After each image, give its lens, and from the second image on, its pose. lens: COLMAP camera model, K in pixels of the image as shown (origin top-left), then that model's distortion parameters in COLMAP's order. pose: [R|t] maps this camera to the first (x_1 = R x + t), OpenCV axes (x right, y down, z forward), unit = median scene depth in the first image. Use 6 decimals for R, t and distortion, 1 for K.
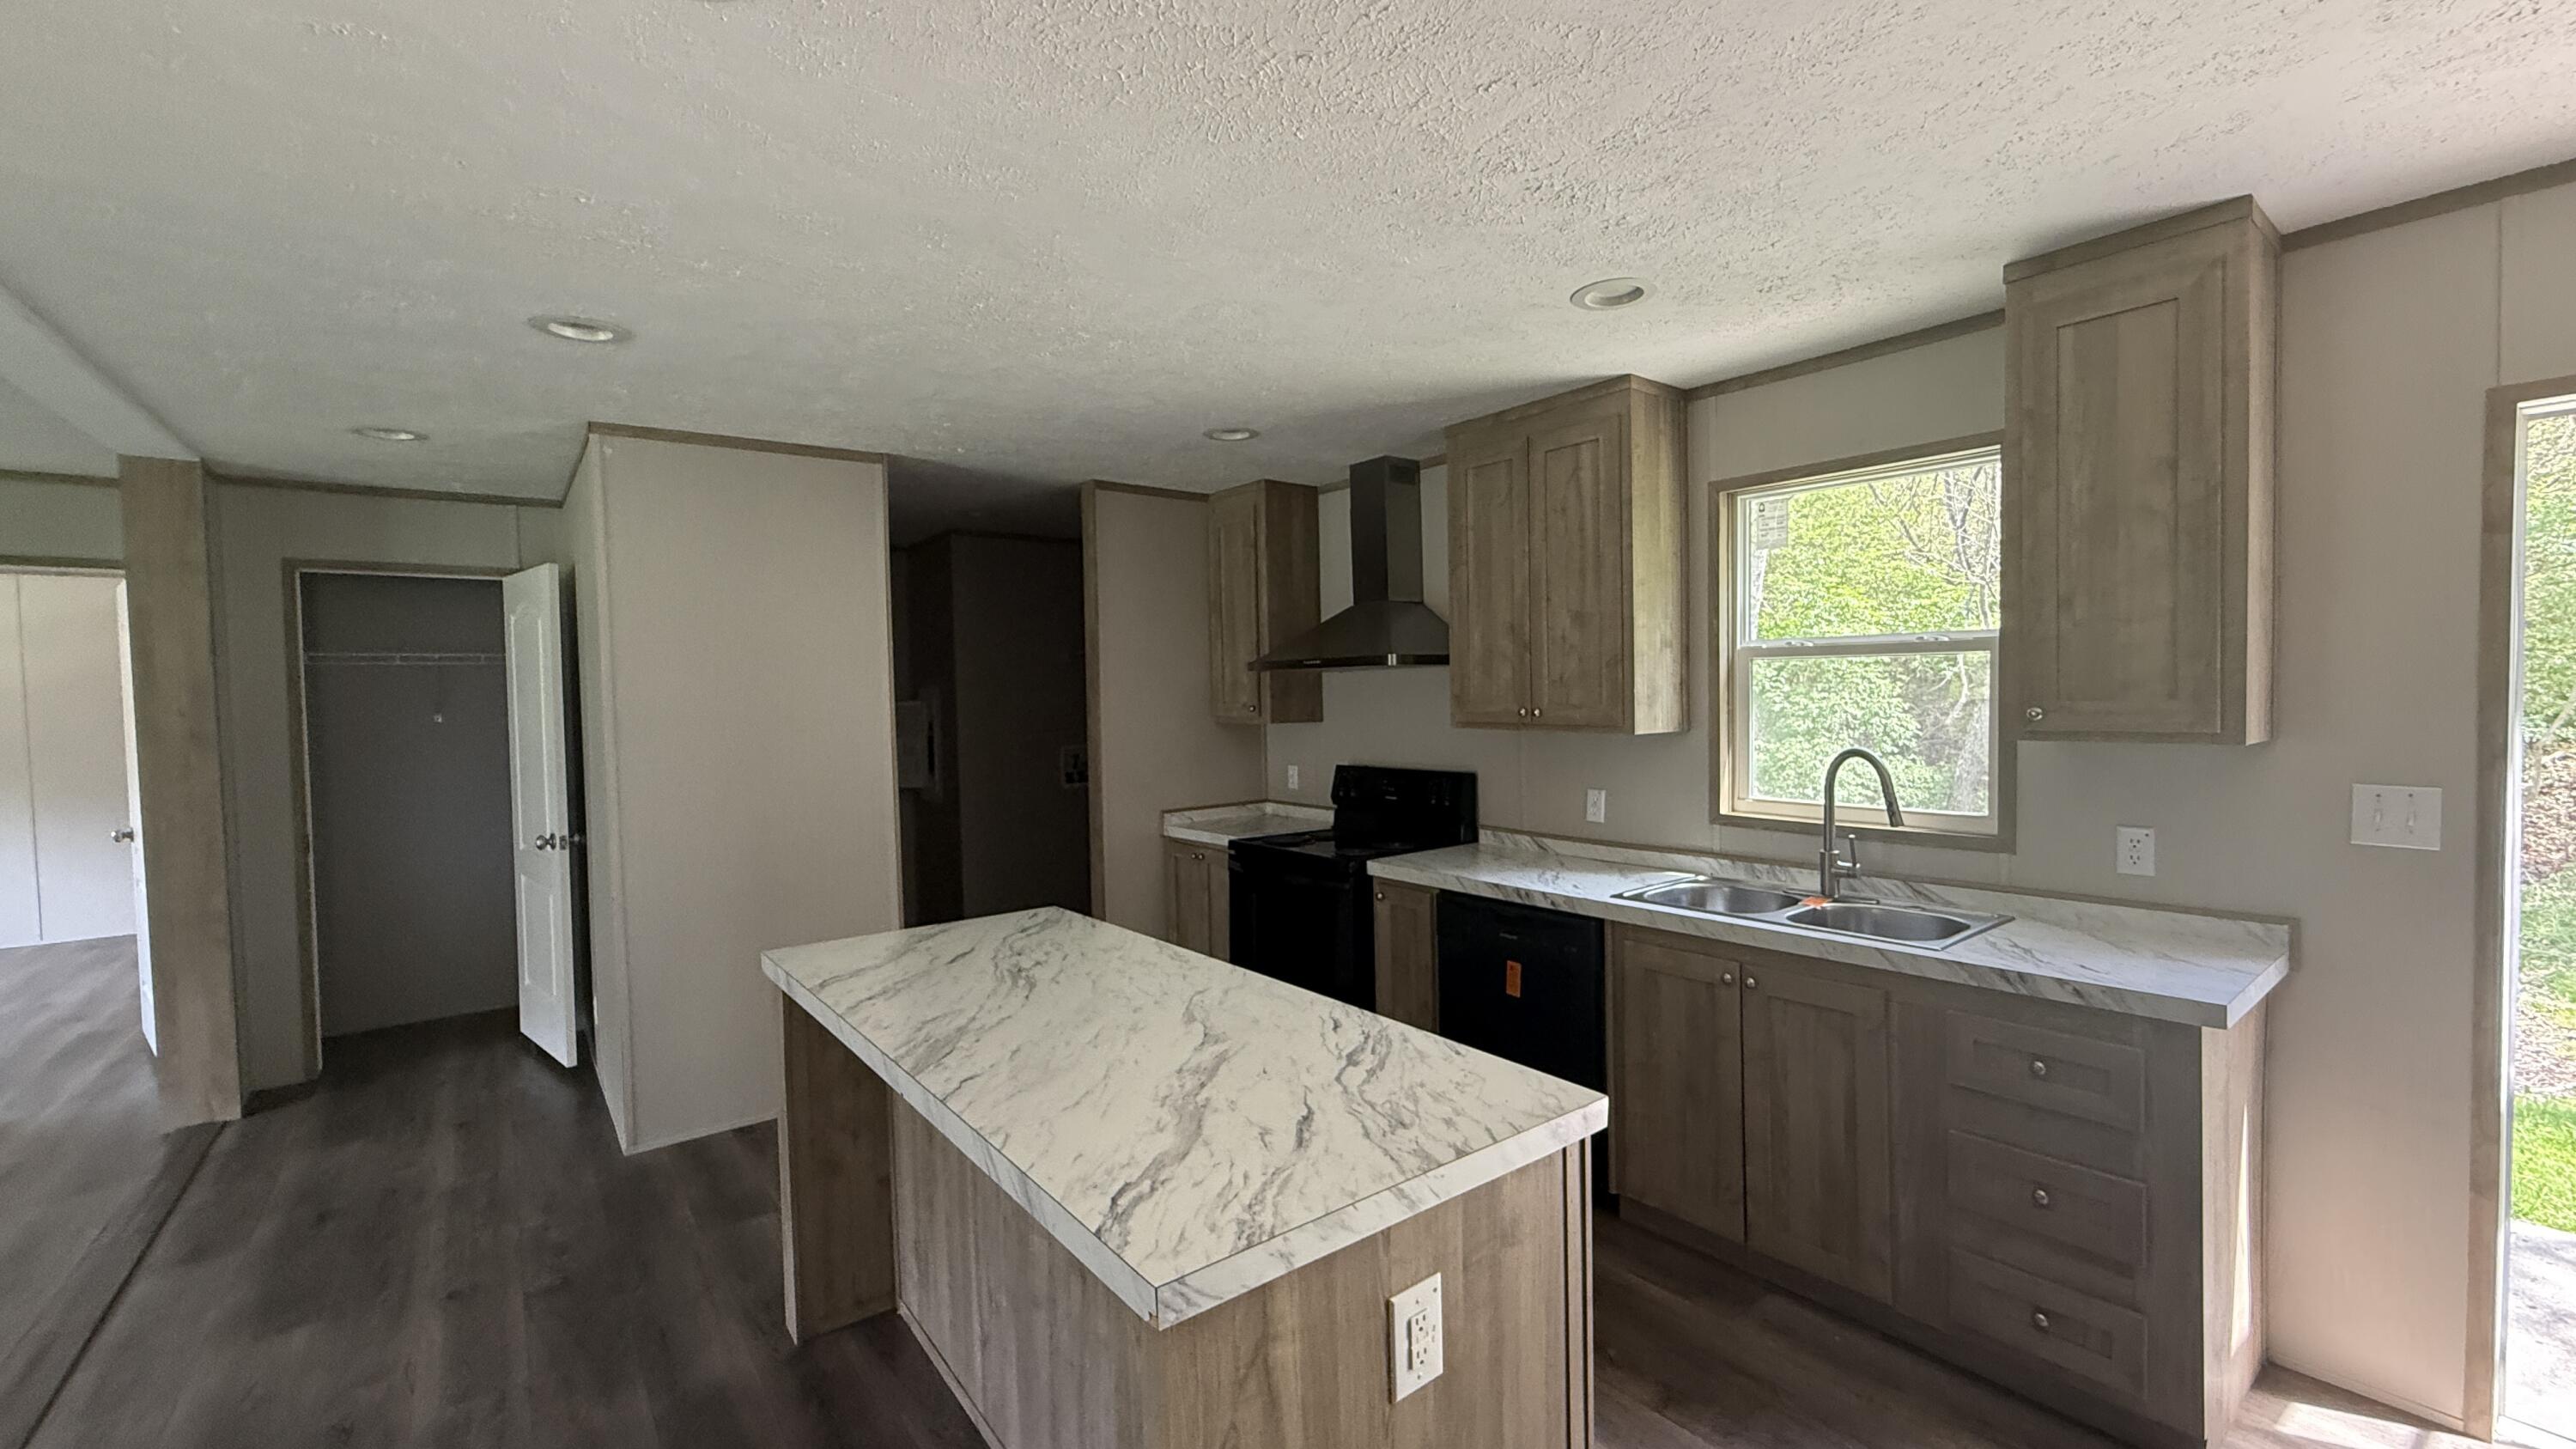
lens RADIAL K [[1029.8, 0, 1273.9], [0, 1029.8, 726.0], [0, 0, 1]] dist [0.001307, 0.000537]
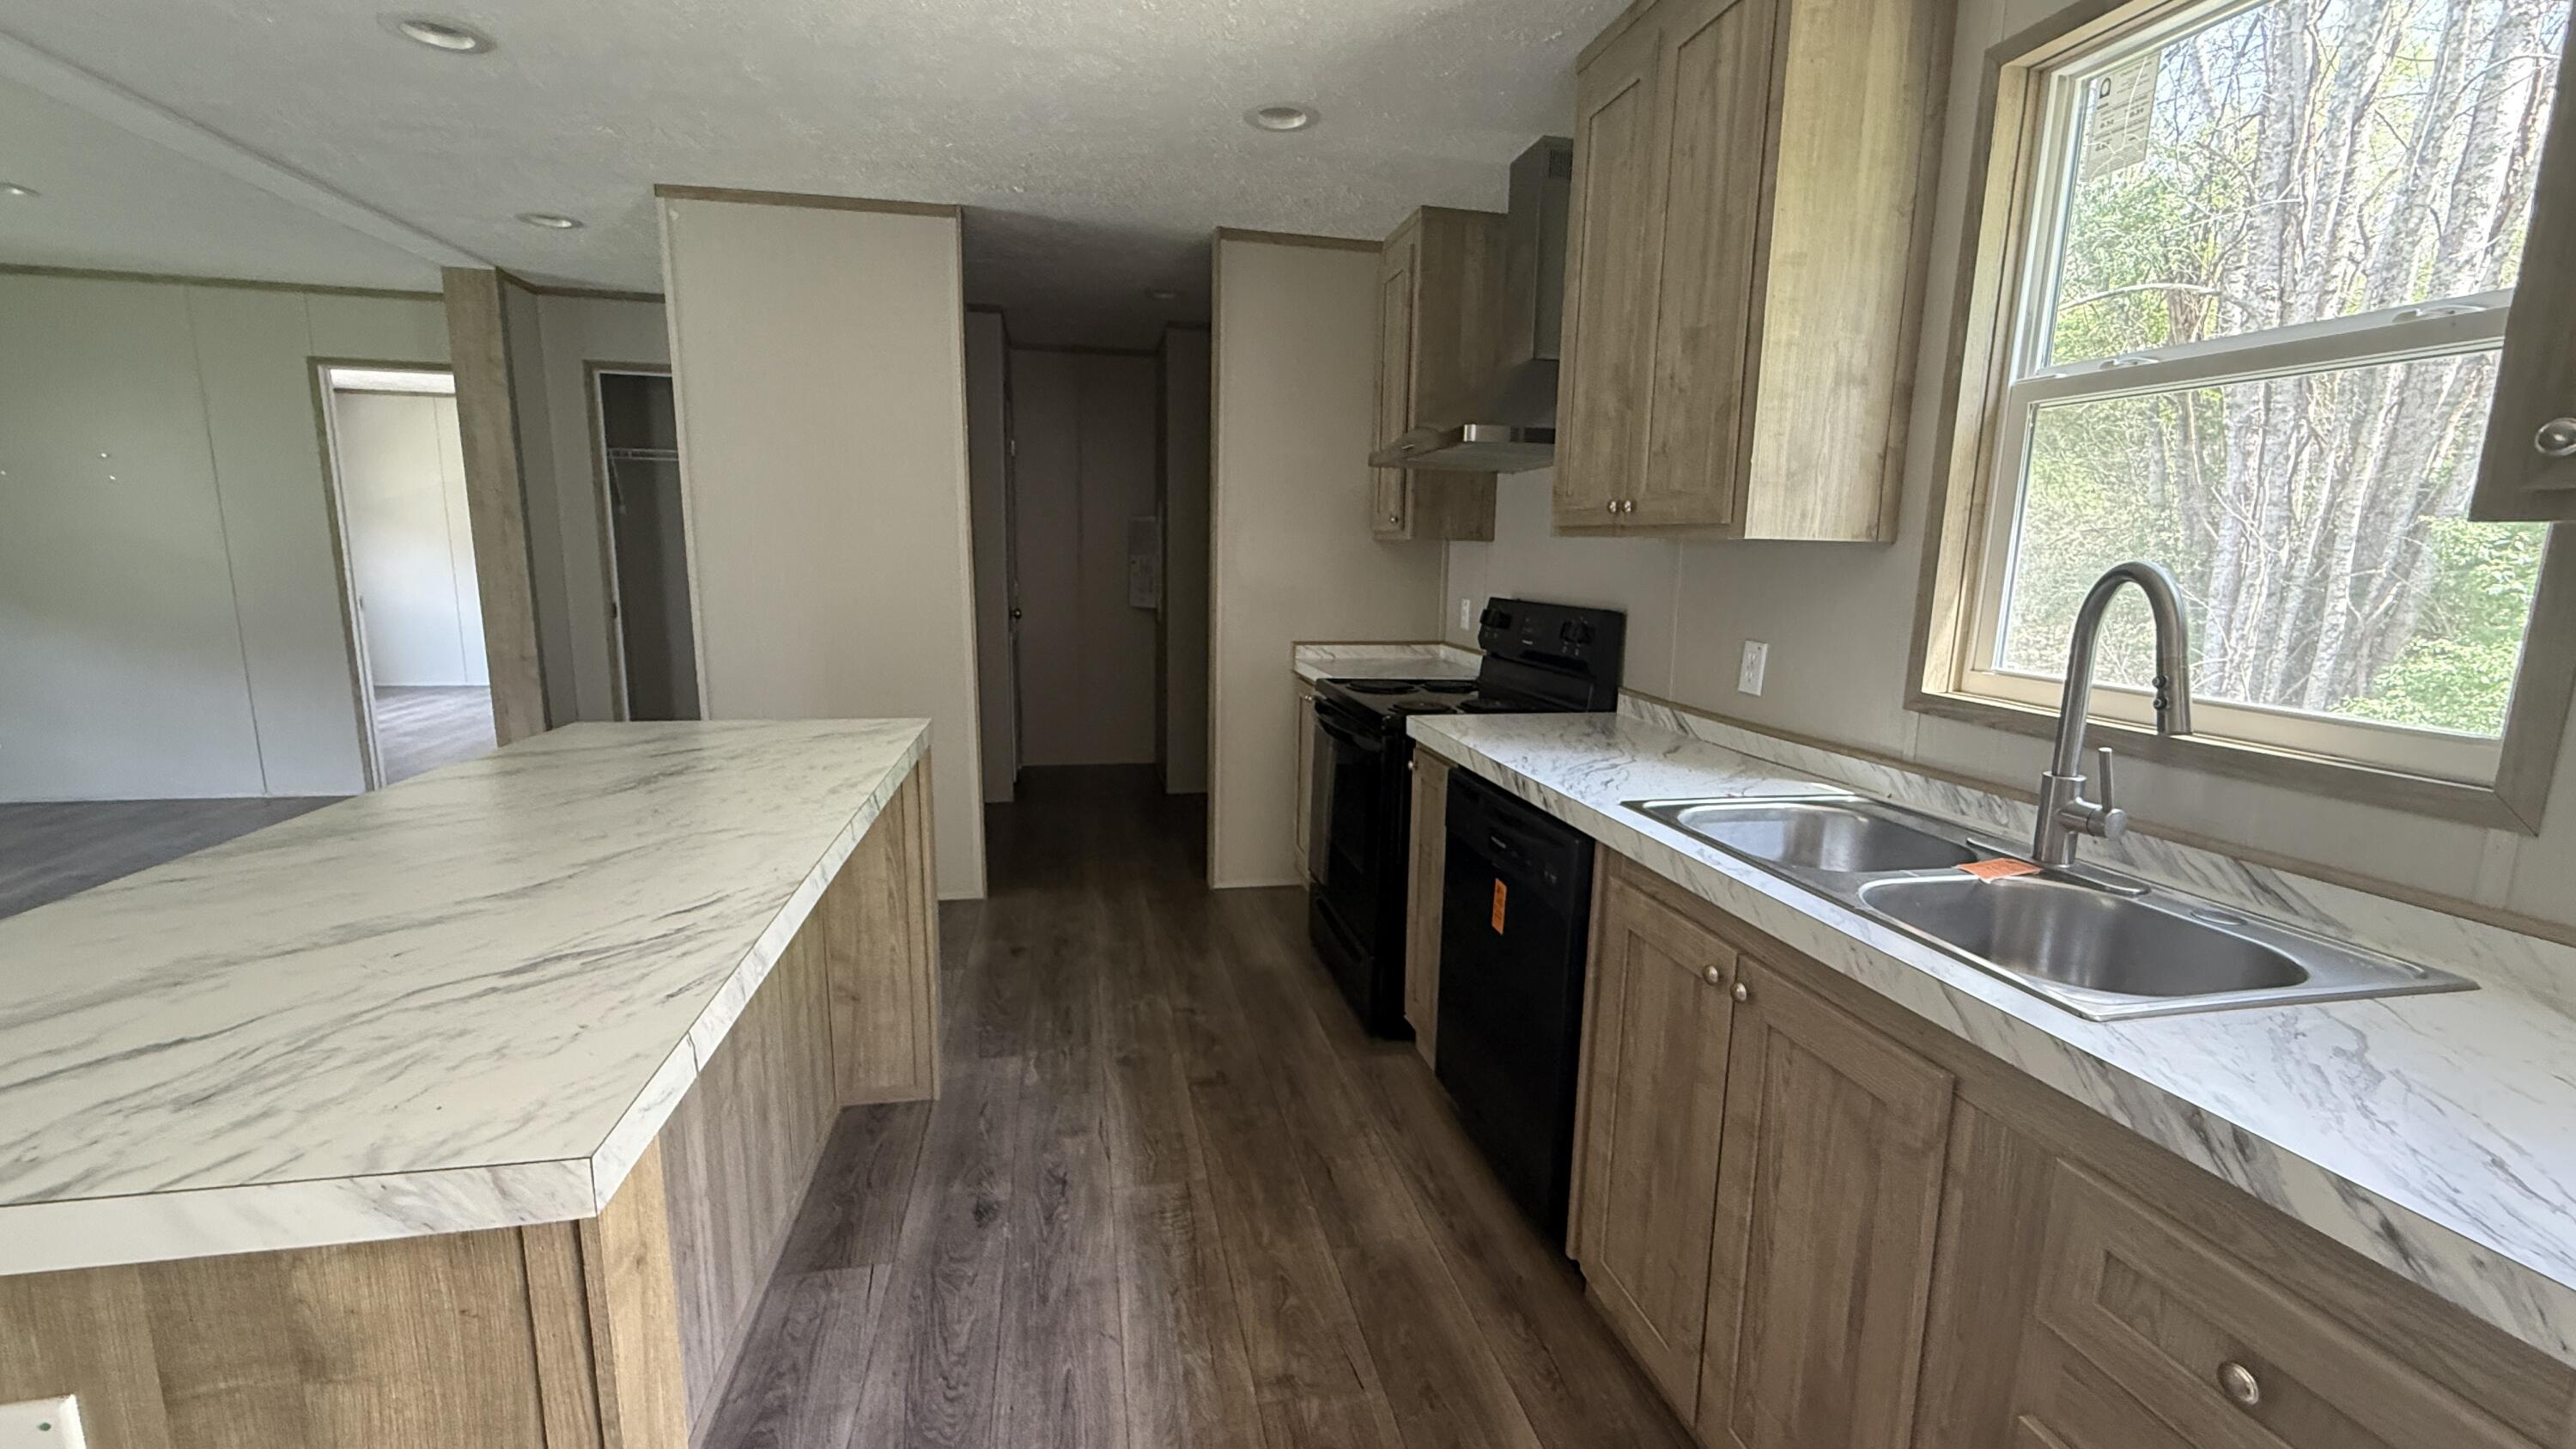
lens RADIAL K [[1029.8, 0, 1282.4], [0, 1029.8, 722.1], [0, 0, 1]] dist [0.001307, 0.000537]
pose [[0.896555, 0.110661, -0.428887, 0.378239], [-0.053454, 0.988243, 0.143245, 0.041296], [0.439696, -0.105501, 0.891929, 0.362234]]
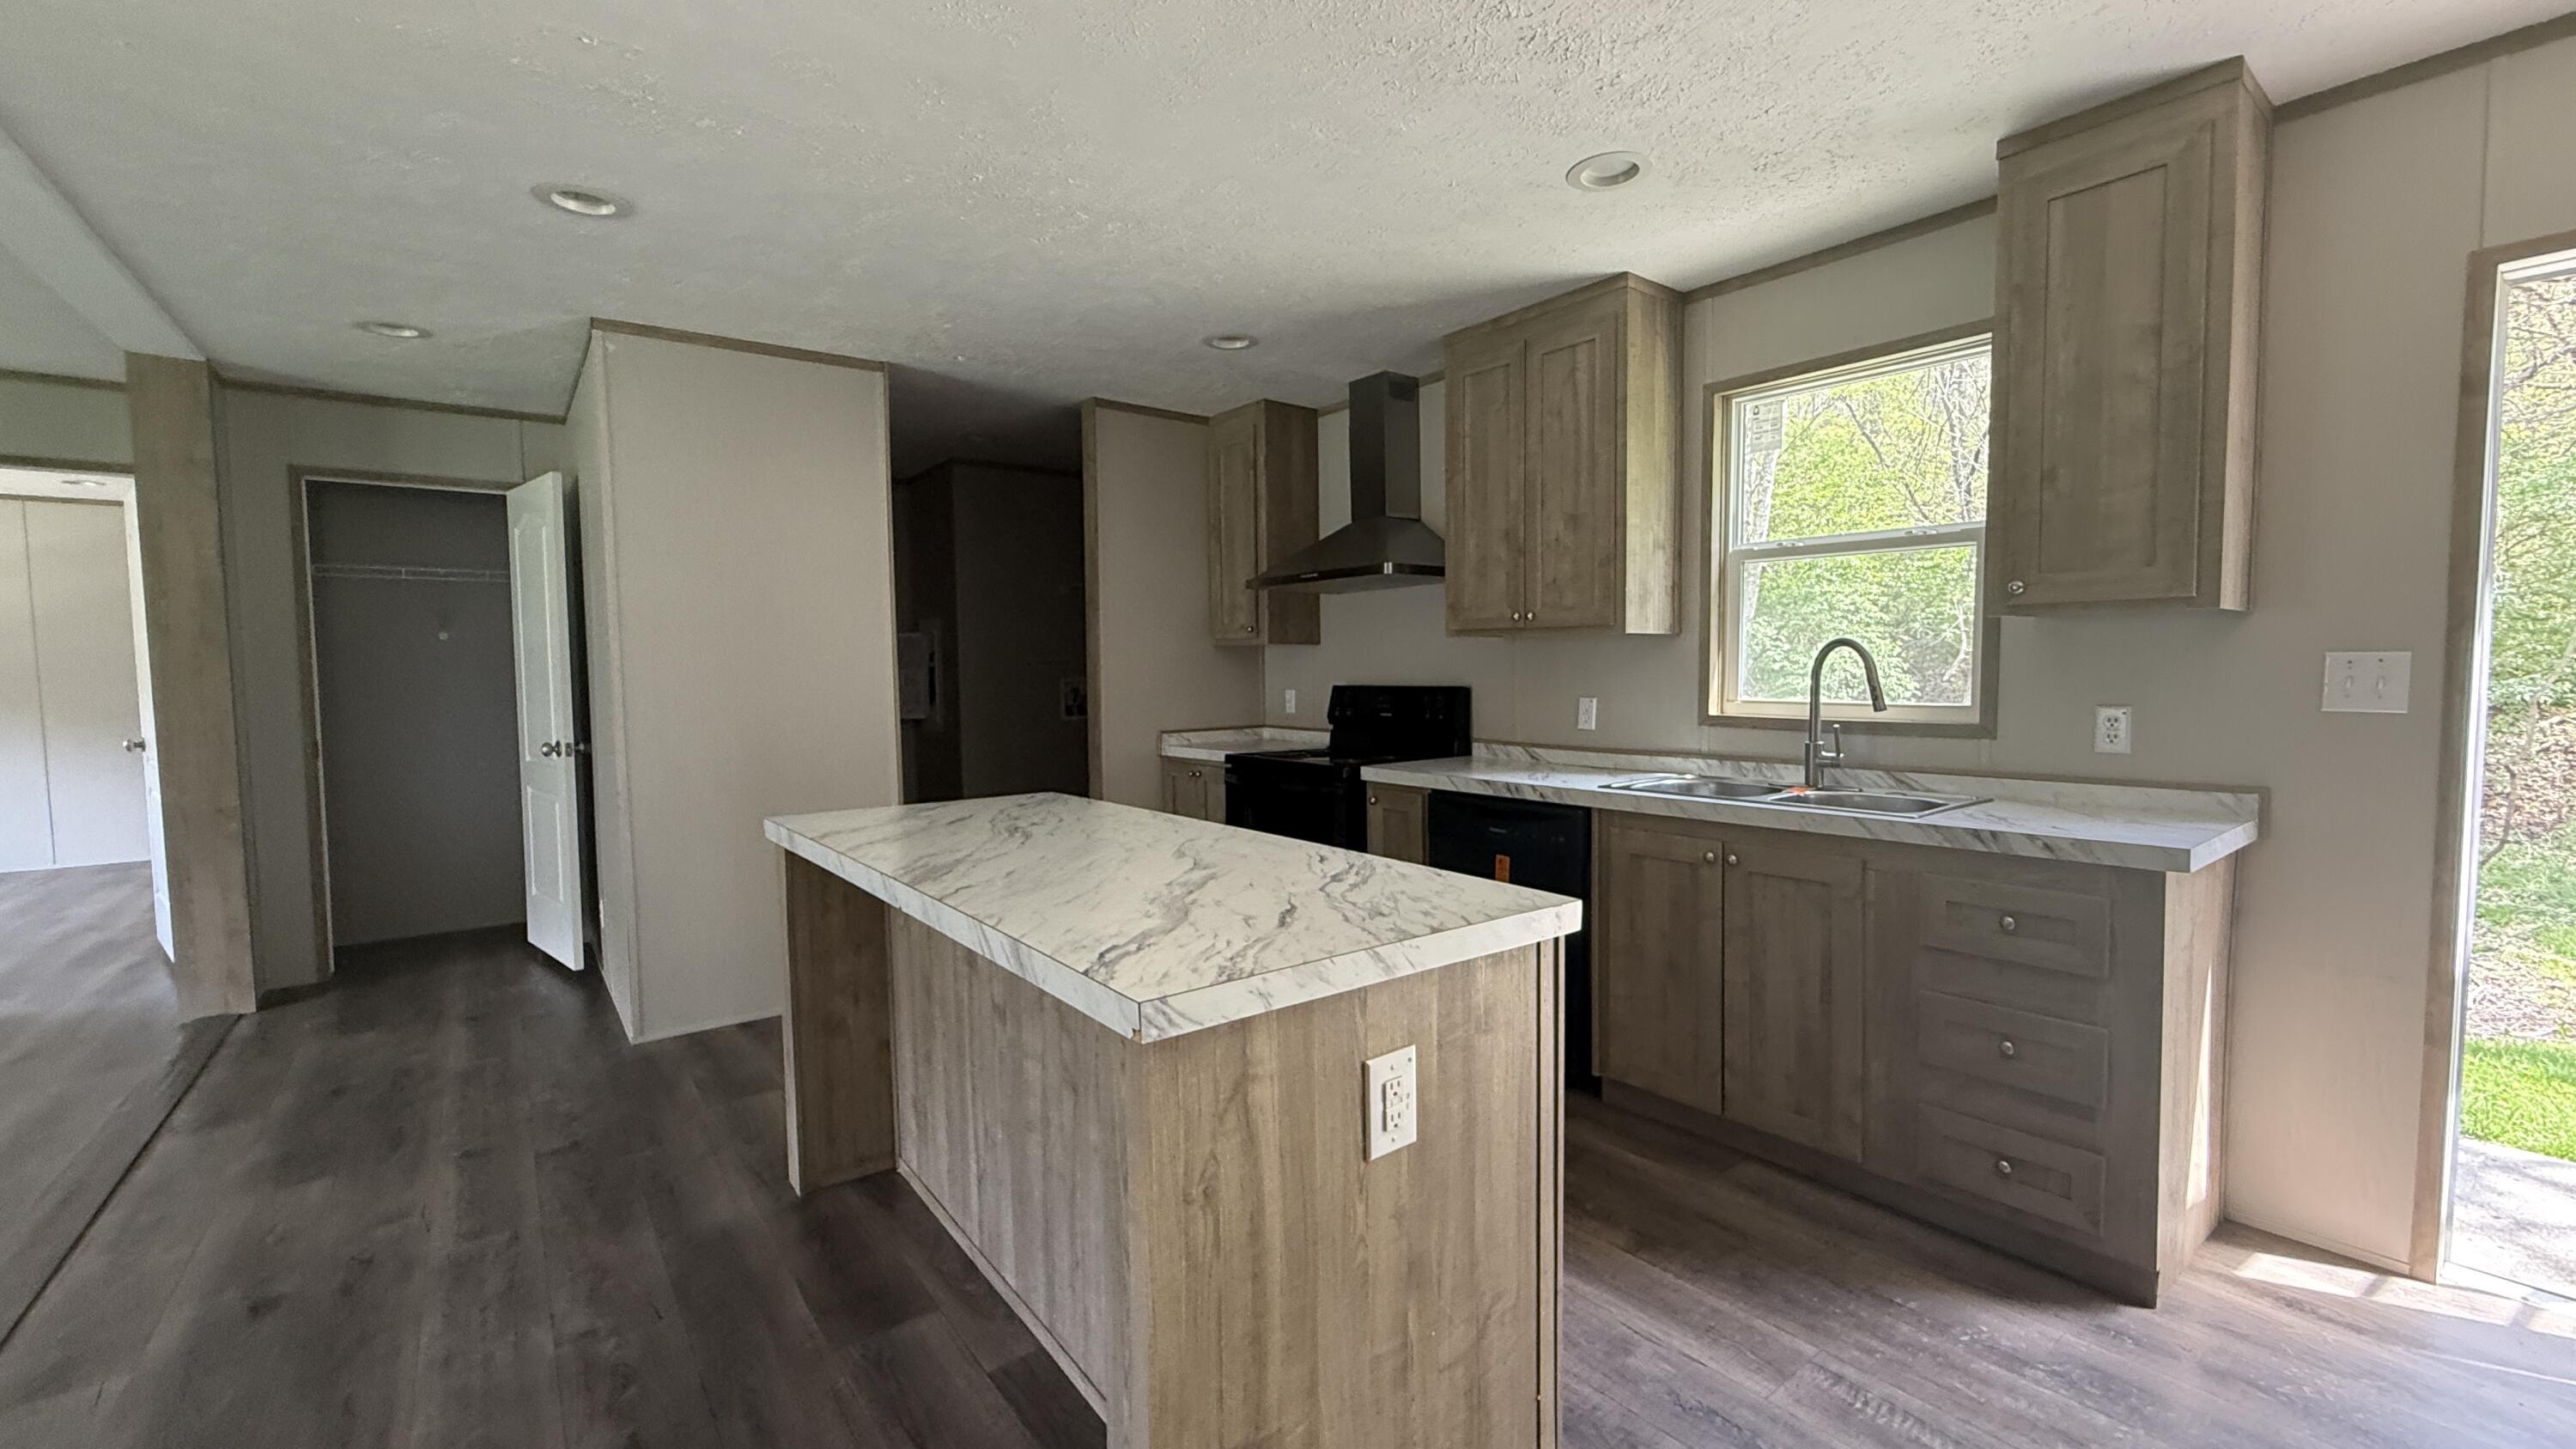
lens RADIAL K [[1029.8, 0, 1273.8], [0, 1029.8, 726.3], [0, 0, 1]] dist [0.001307, 0.000537]
pose [[0.999951, 0.009648, -0.002056, 0.007492], [-0.009597, 0.999672, 0.023734, 0.079508], [0.002284, -0.023713, 0.999716, -0.015110]]
